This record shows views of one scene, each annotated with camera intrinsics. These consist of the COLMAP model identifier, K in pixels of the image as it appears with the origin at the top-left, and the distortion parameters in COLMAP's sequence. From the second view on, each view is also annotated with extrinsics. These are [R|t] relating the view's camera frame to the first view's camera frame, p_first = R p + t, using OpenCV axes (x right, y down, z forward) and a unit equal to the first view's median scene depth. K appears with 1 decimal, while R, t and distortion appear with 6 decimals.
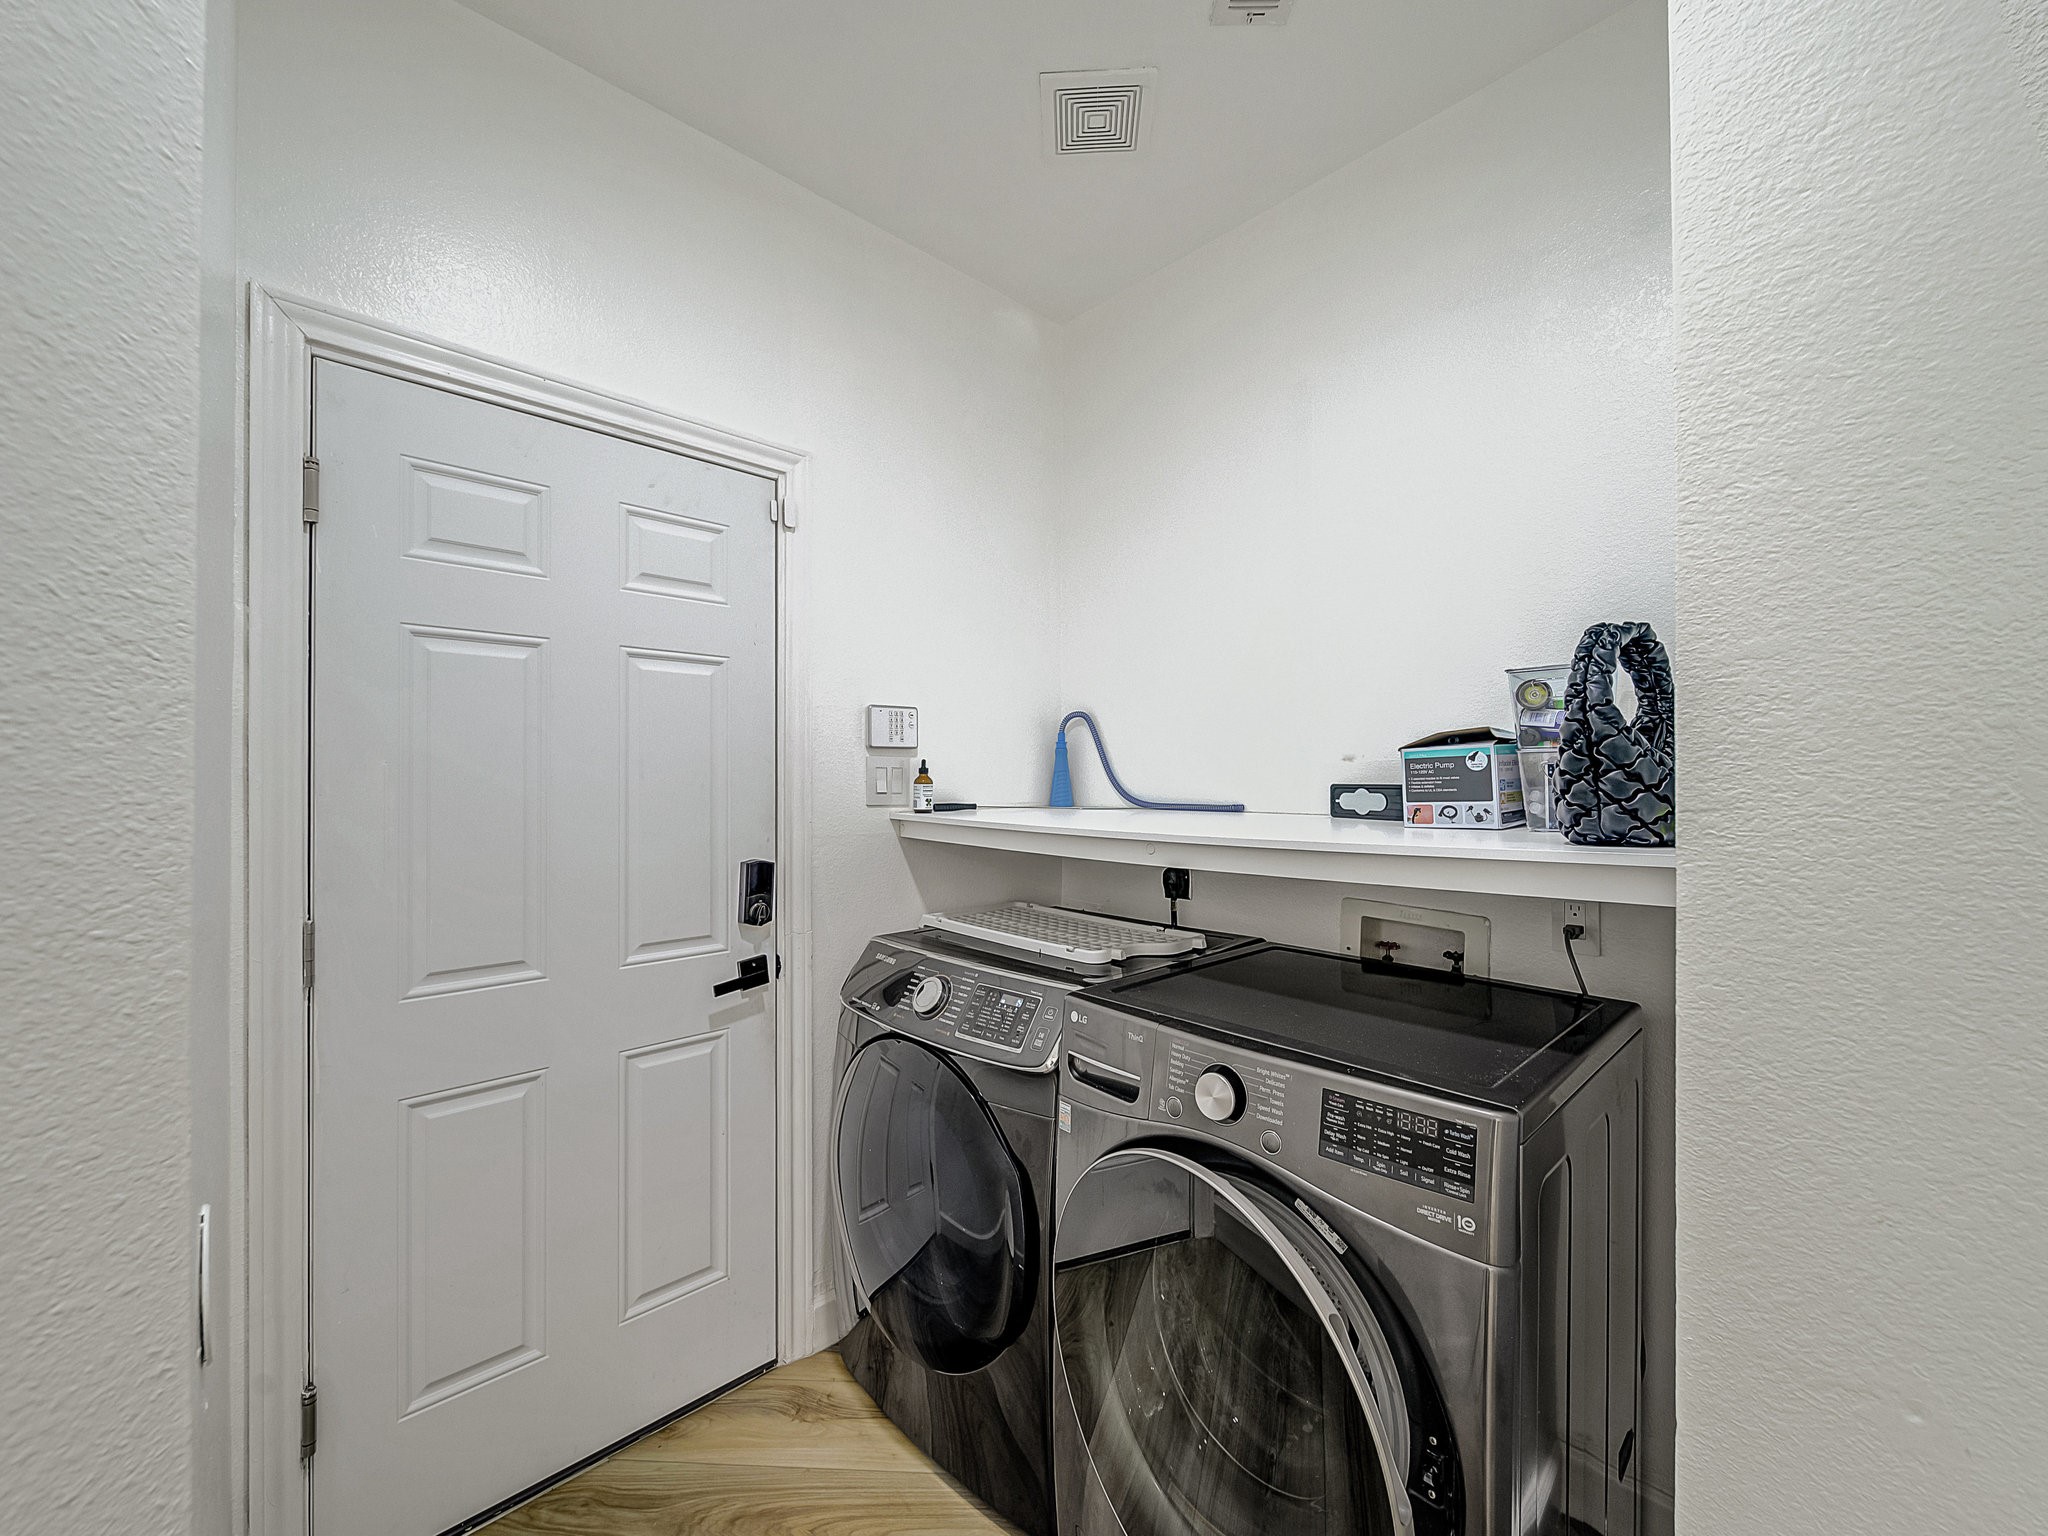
lens RADIAL K [[814.2, 0, 1024.9], [0, 814.2, 769.7], [0, 0, 1]] dist [0.000621, -0.001534]
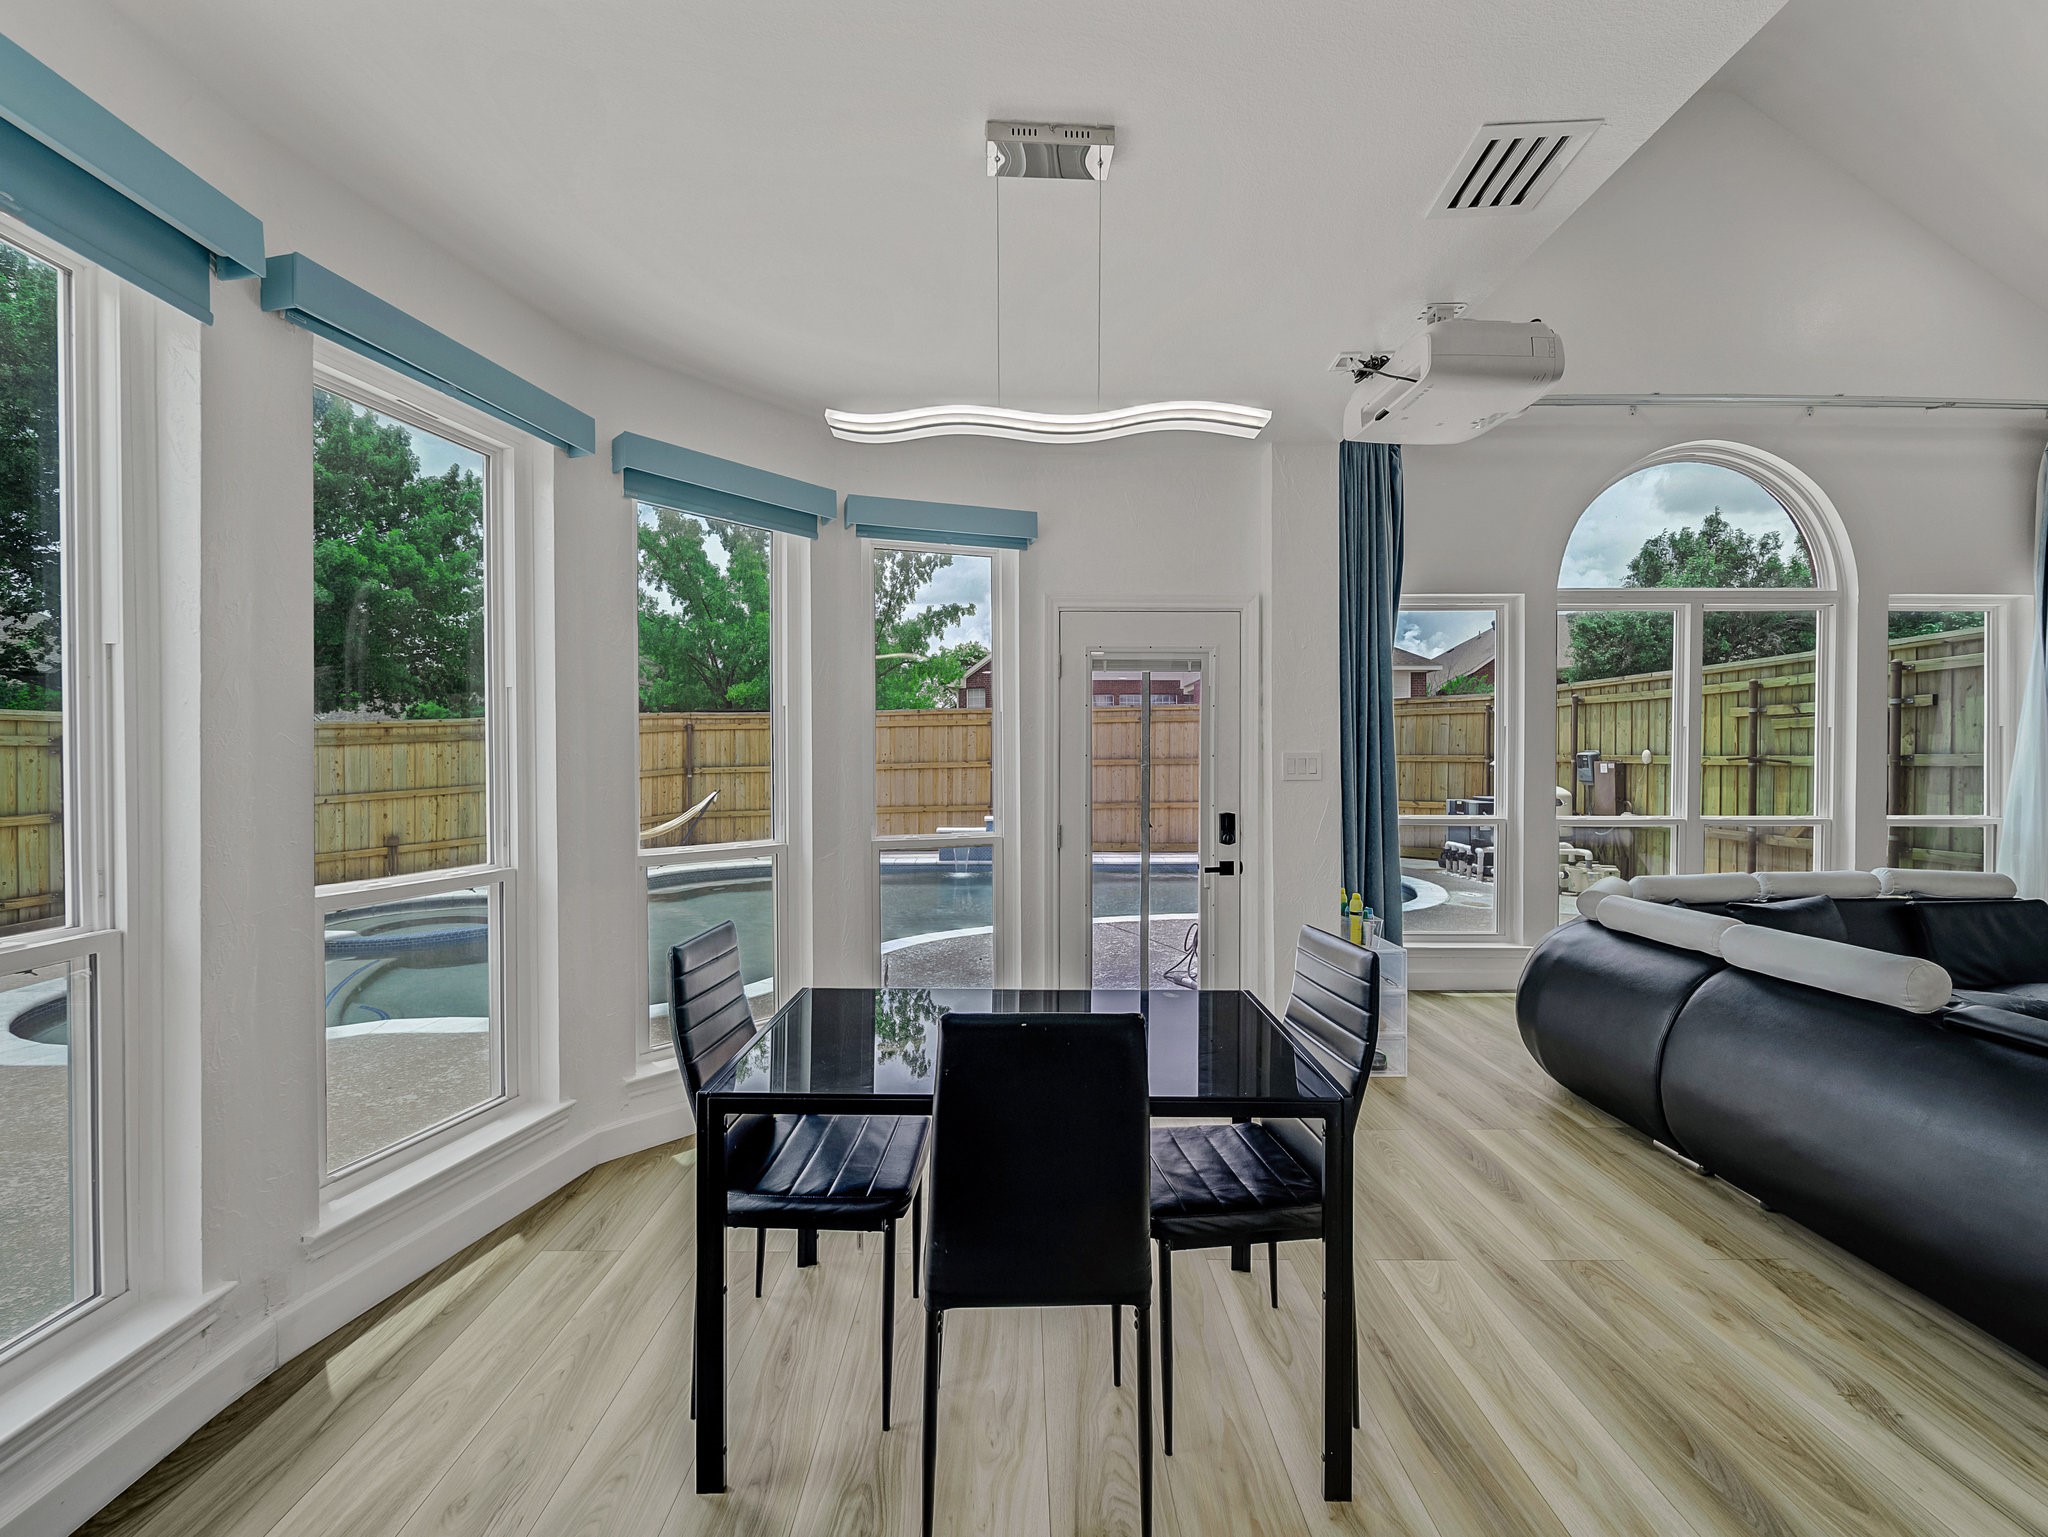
lens RADIAL K [[814.2, 0, 1022.6], [0, 814.2, 772.4], [0, 0, 1]] dist [0.000621, -0.001534]
pose [[0.741004, 0.000139, -0.671501, 0.649415], [0.008121, 0.999925, 0.009168, -0.010441], [0.671452, -0.012247, 0.740947, -0.832901]]
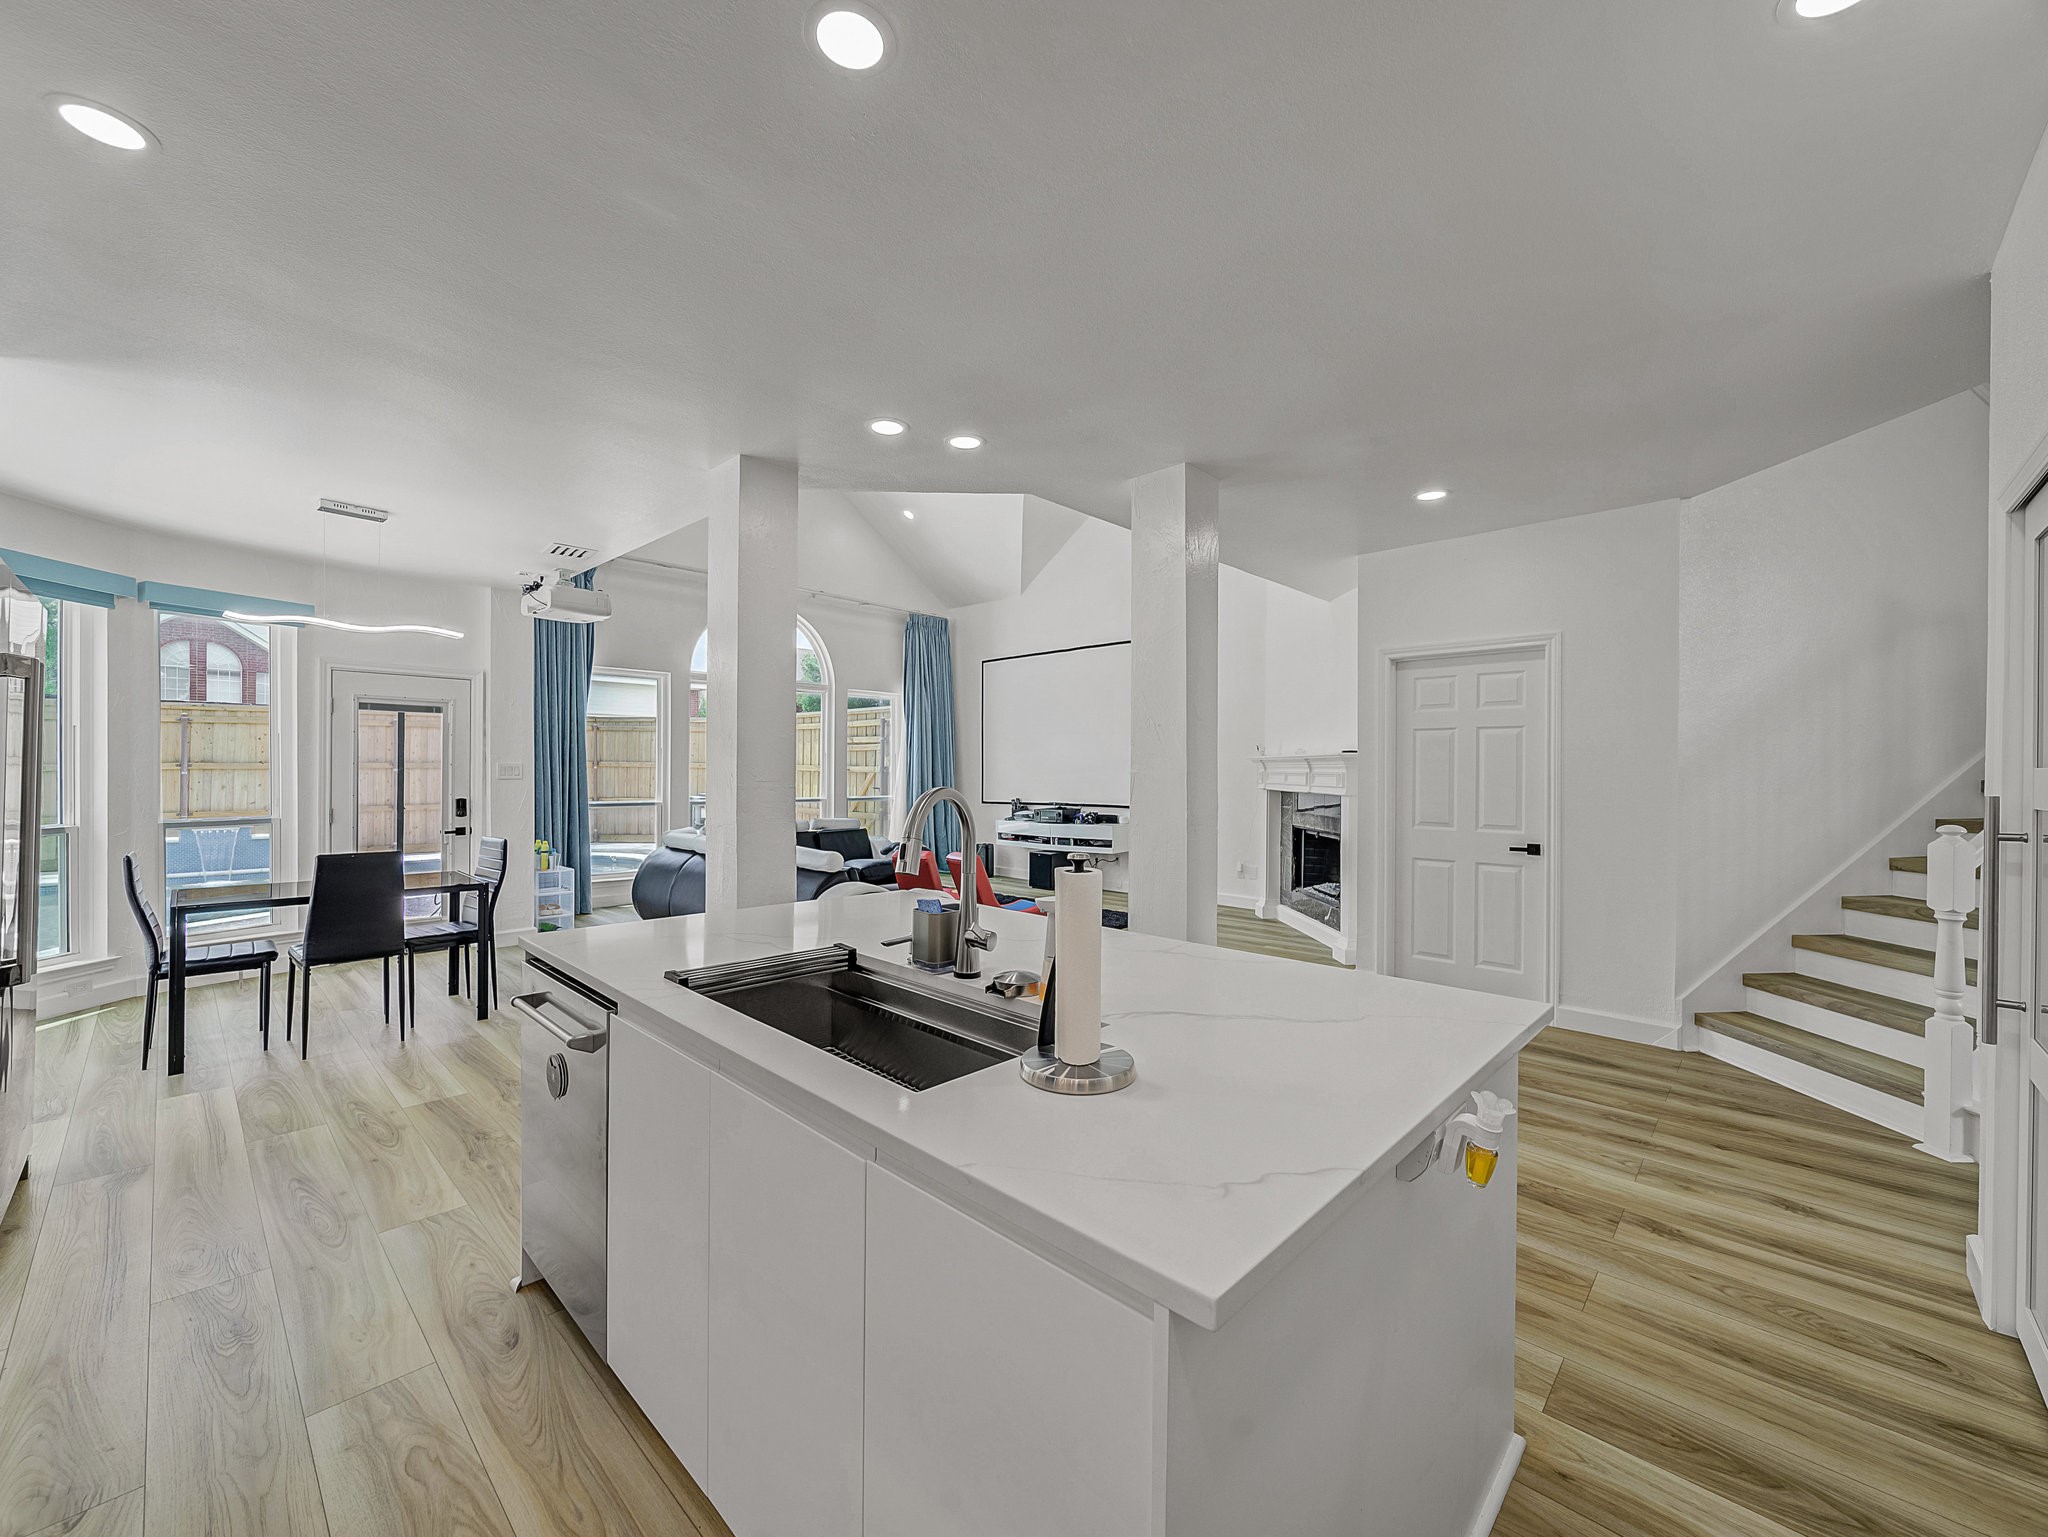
lens RADIAL K [[814.2, 0, 1021.1], [0, 814.2, 772.9], [0, 0, 1]] dist [0.000621, -0.001534]
pose [[0.997797, -0.001072, 0.066333, 1.781334], [0.000571, 0.999971, 0.007572, -0.018660], [-0.066339, -0.007518, 0.997769, -2.549076]]
